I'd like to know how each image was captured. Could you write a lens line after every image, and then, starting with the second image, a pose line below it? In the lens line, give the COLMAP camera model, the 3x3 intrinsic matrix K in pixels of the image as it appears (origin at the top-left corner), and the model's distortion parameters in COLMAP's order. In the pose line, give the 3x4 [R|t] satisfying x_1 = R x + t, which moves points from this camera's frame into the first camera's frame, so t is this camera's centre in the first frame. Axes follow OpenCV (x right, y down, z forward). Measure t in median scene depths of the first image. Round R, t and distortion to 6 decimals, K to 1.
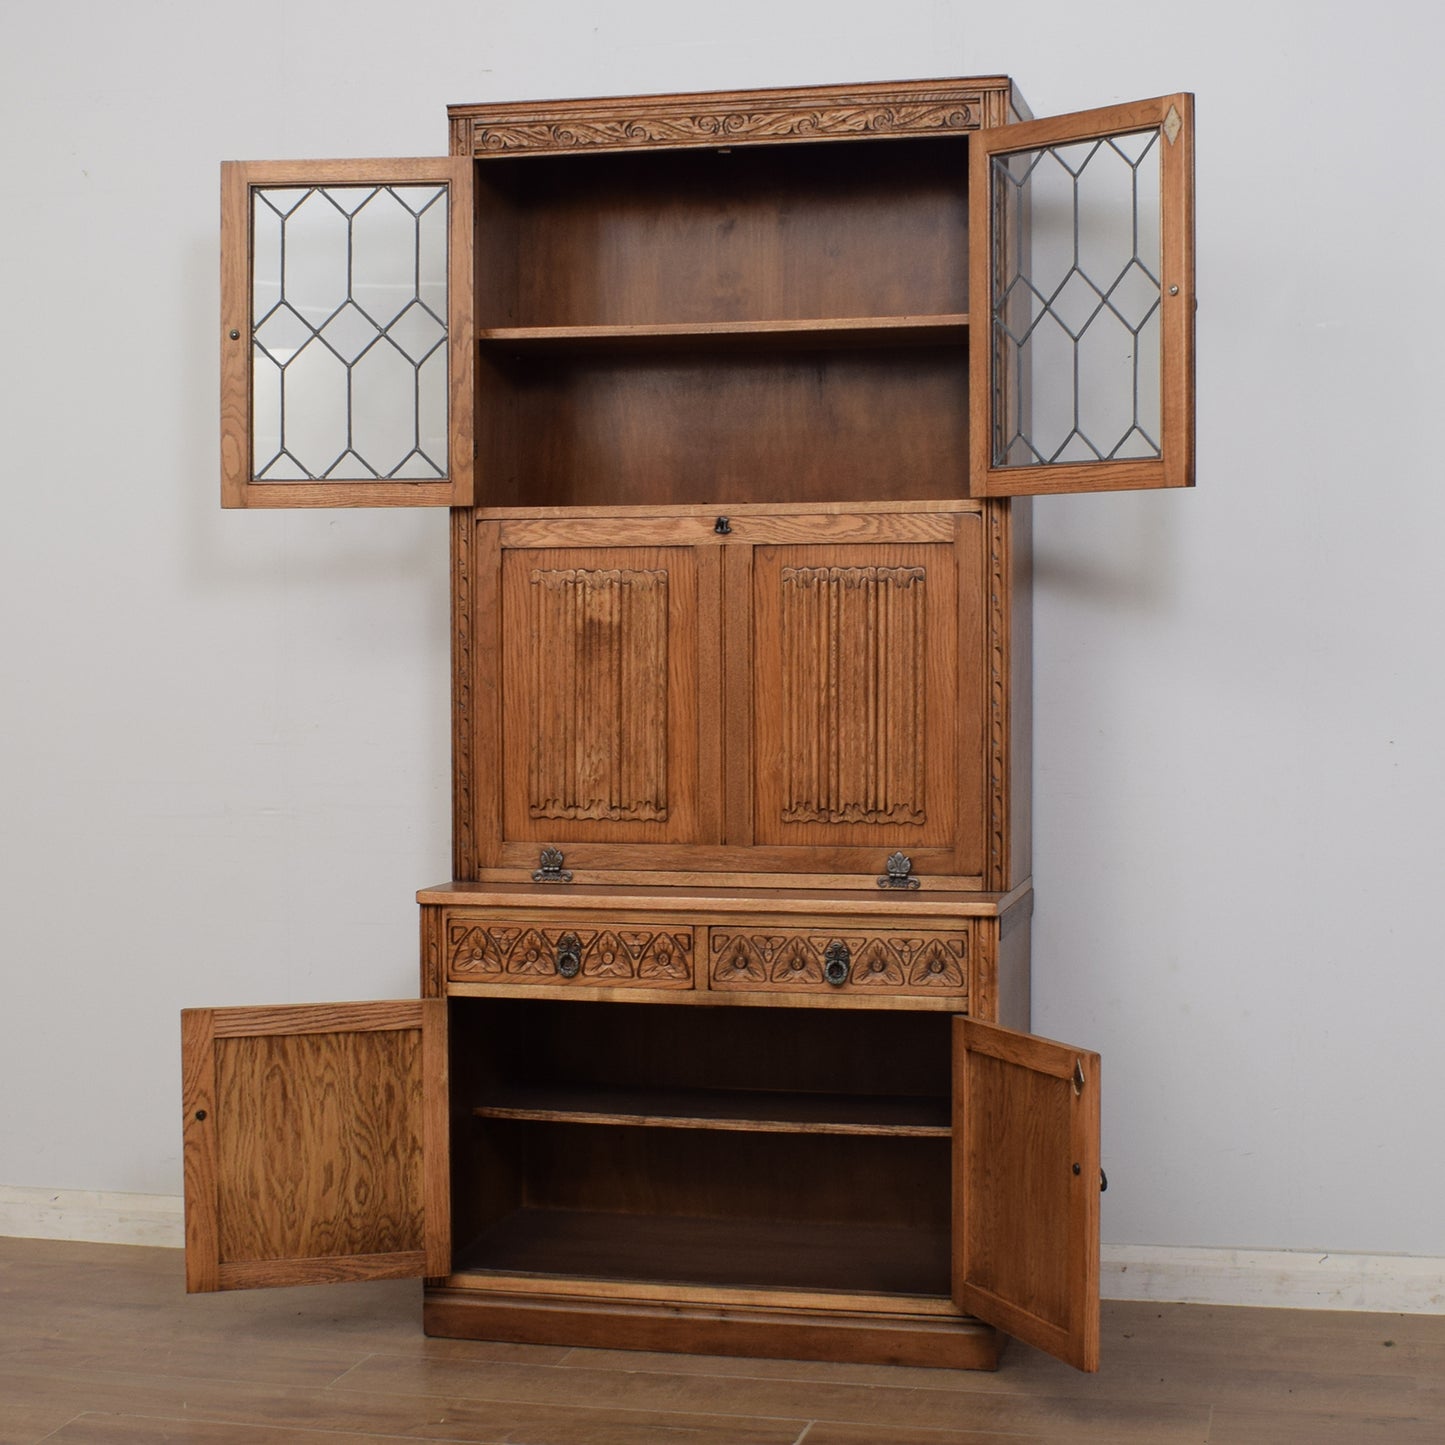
lens RADIAL K [[2492.7, 0, 770.2], [0, 2492.7, 705.3], [0, 0, 1]] dist [-0.106835, 0.000000]
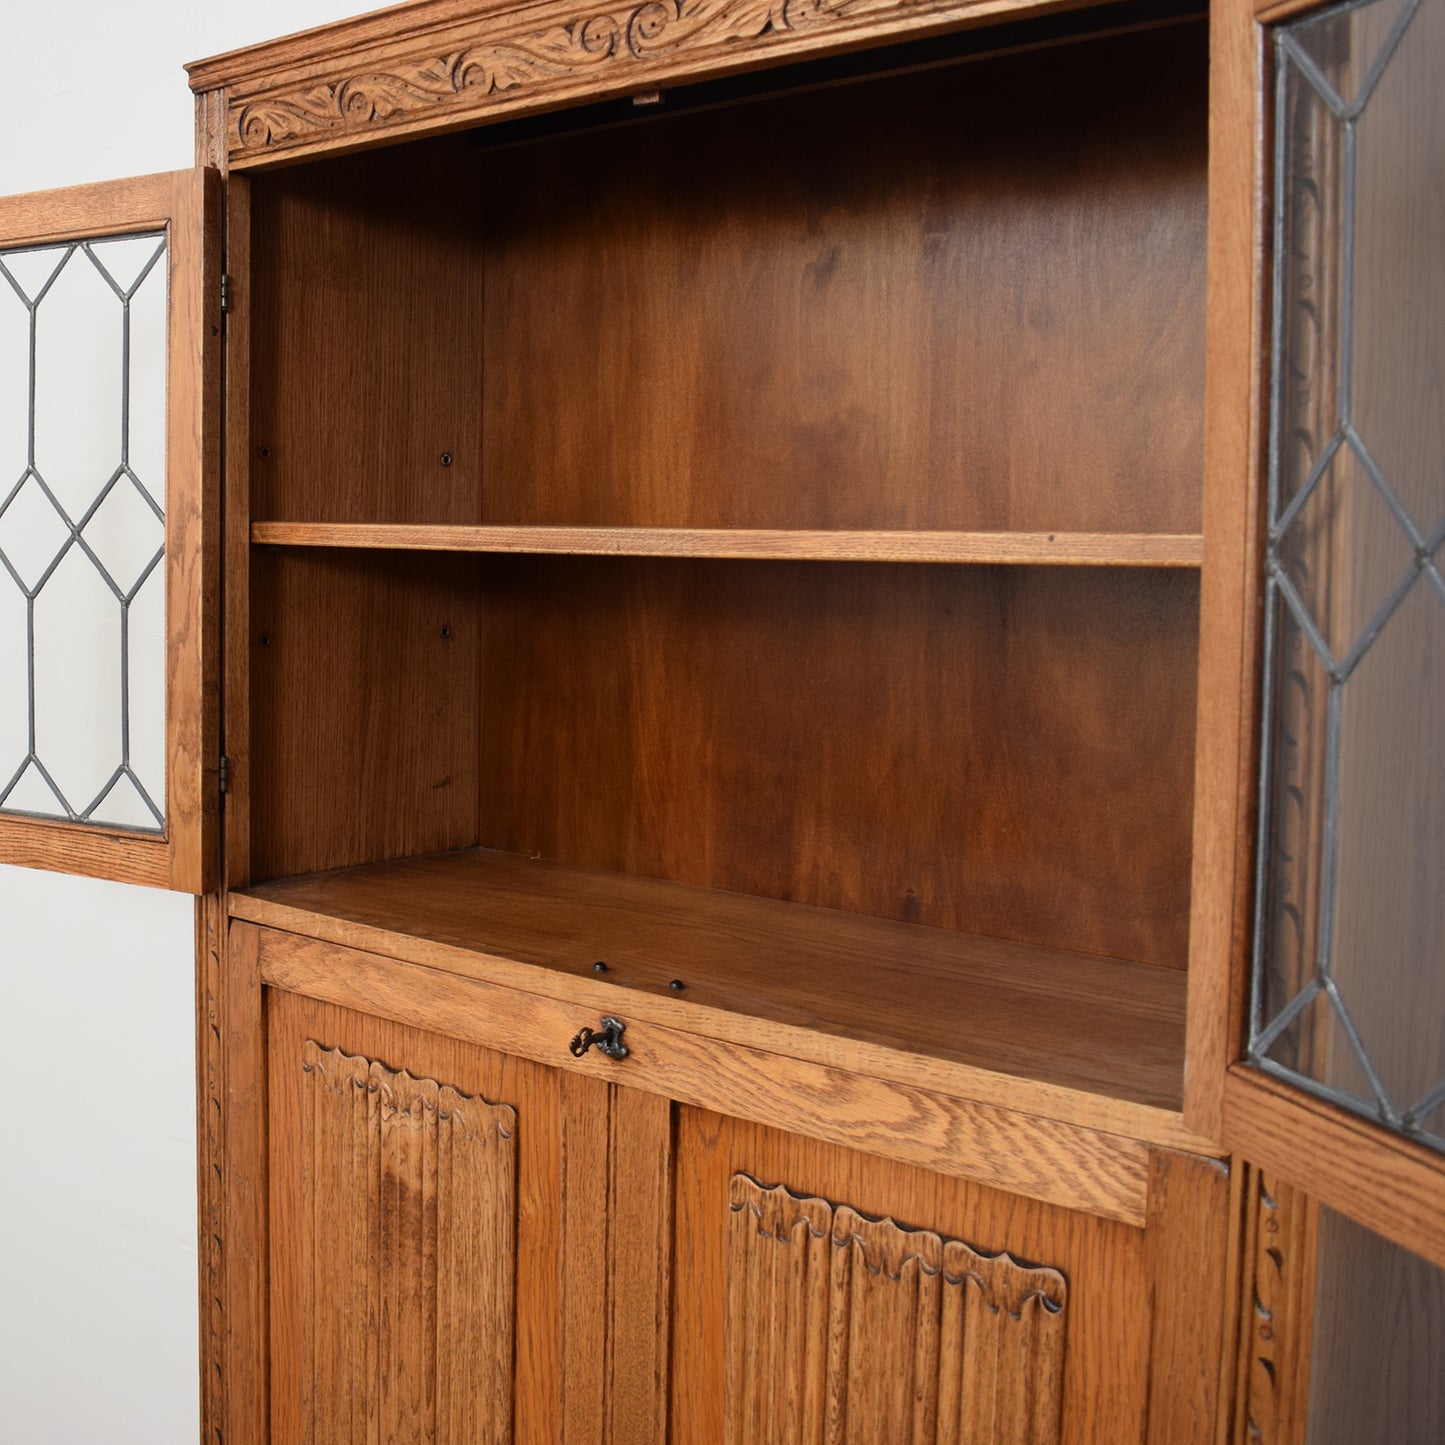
lens RADIAL K [[1915.4, 0, 498.6], [0, 1915.4, 640.8], [0, 0, 1]] dist [-0.082415, 0.000000]
pose [[0.839239, 0.043023, -0.542058, 0.131954], [-0.022510, 0.998759, 0.044420, -0.150868], [0.543296, -0.025078, 0.839166, 0.734330]]
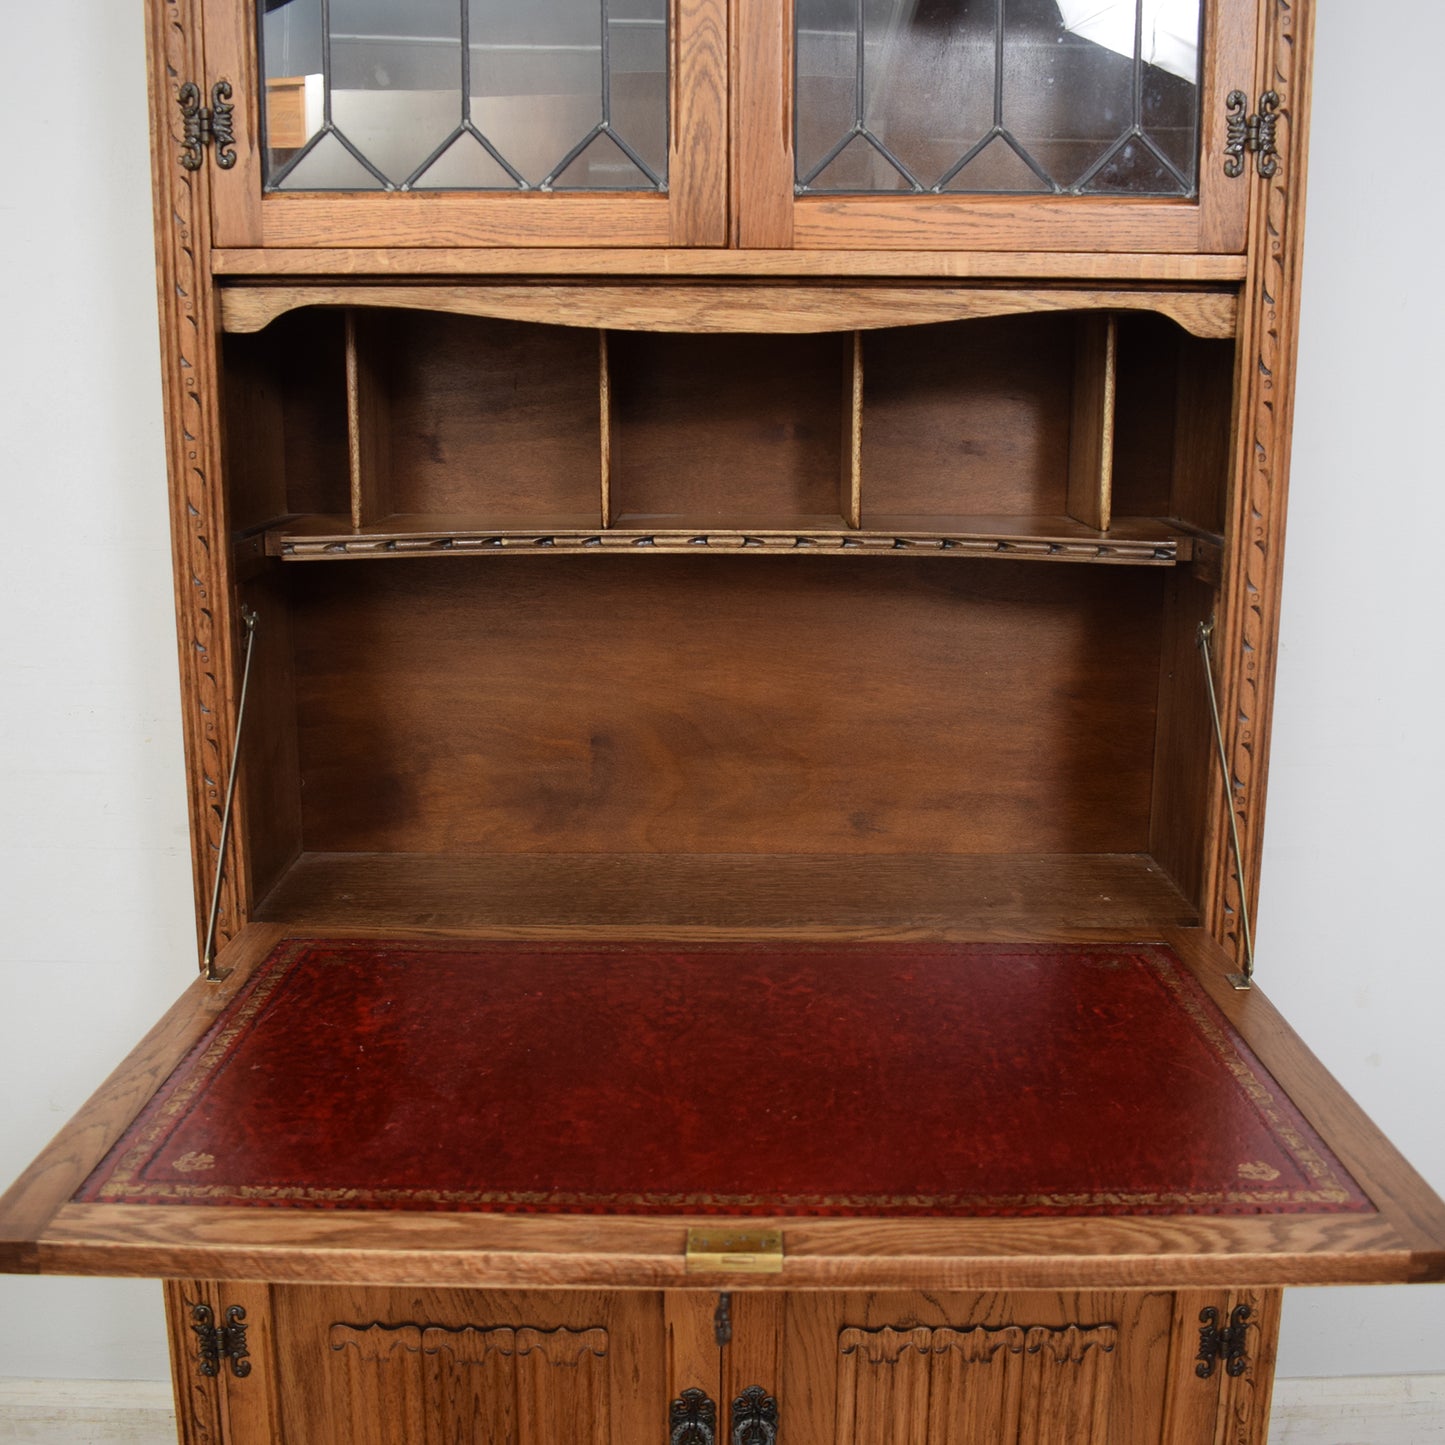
lens RADIAL K [[1686.6, 0, 754.8], [0, 1686.6, 711.1], [0, 0, 1]] dist [-0.096170, 0.000000]
pose [[0.973336, -0.038424, 0.226141, -0.093948], [-0.004456, 0.982517, 0.186120, -0.052714], [-0.229339, -0.182165, 0.956148, 0.665600]]
